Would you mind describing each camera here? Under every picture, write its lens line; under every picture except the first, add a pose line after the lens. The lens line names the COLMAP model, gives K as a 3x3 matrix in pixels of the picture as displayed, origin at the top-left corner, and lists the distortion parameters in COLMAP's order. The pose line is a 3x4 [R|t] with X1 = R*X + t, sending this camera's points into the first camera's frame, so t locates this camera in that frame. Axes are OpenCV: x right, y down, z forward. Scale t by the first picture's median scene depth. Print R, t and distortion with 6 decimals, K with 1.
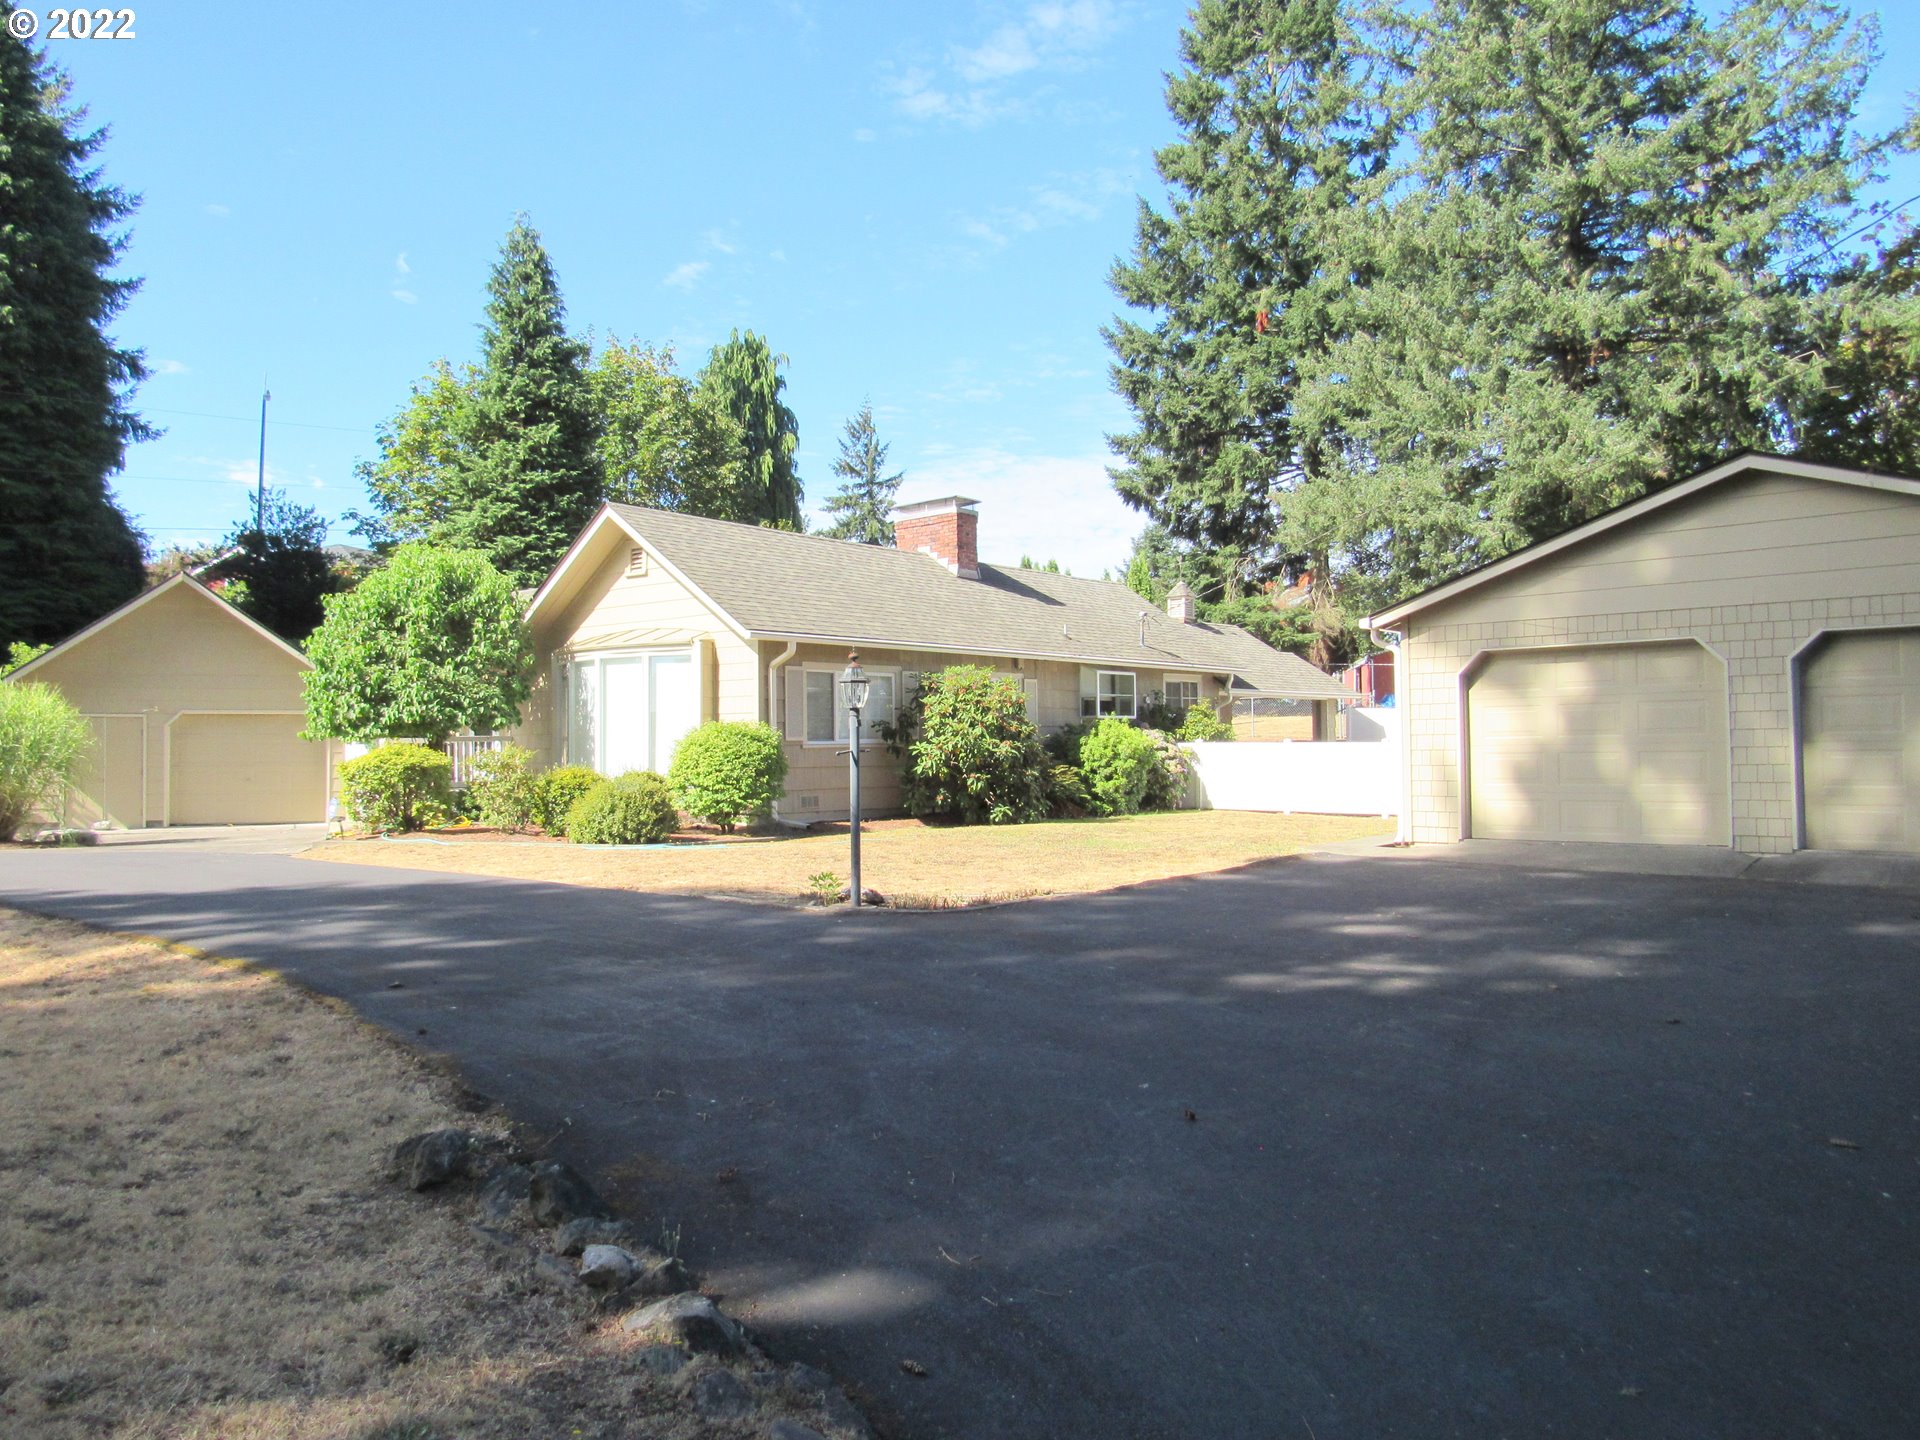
lens RADIAL K [[1444.4, 0, 960.0], [0, 1444.4, 720.0], [0, 0, 1]] dist [-0.017998, 0.016702]
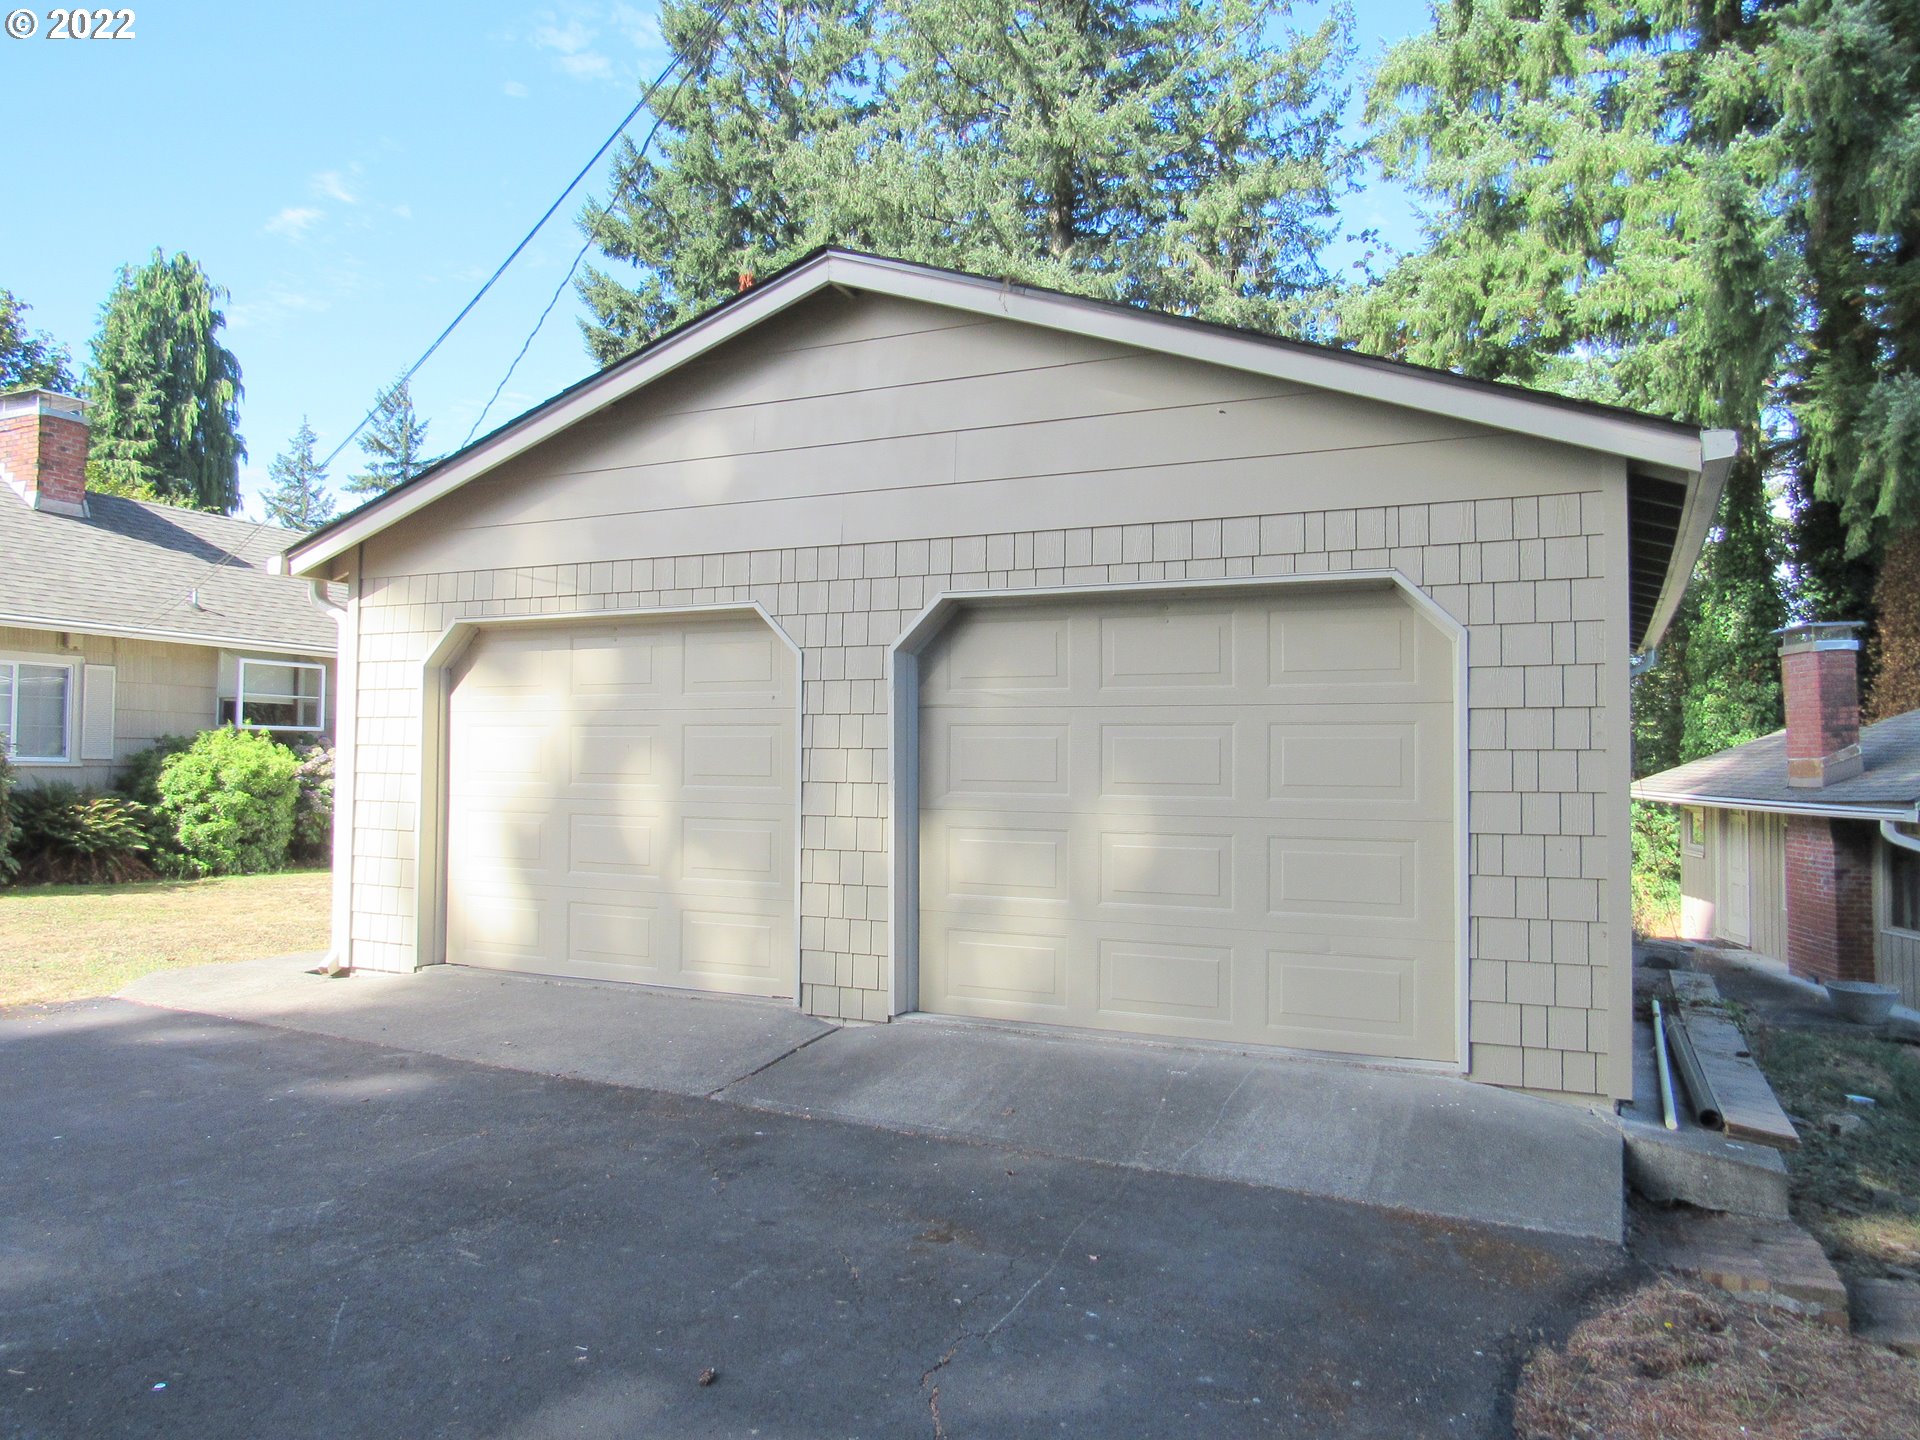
lens RADIAL K [[1488.6, 0, 961.4], [0, 1488.6, 732.6], [0, 0, 1]] dist [-0.101583, 0.115078]
pose [[0.961705, 0.032428, 0.272161, 0.138851], [-0.031436, 0.999474, -0.008003, -0.002712], [-0.272277, -0.000859, 0.962218, 0.144202]]
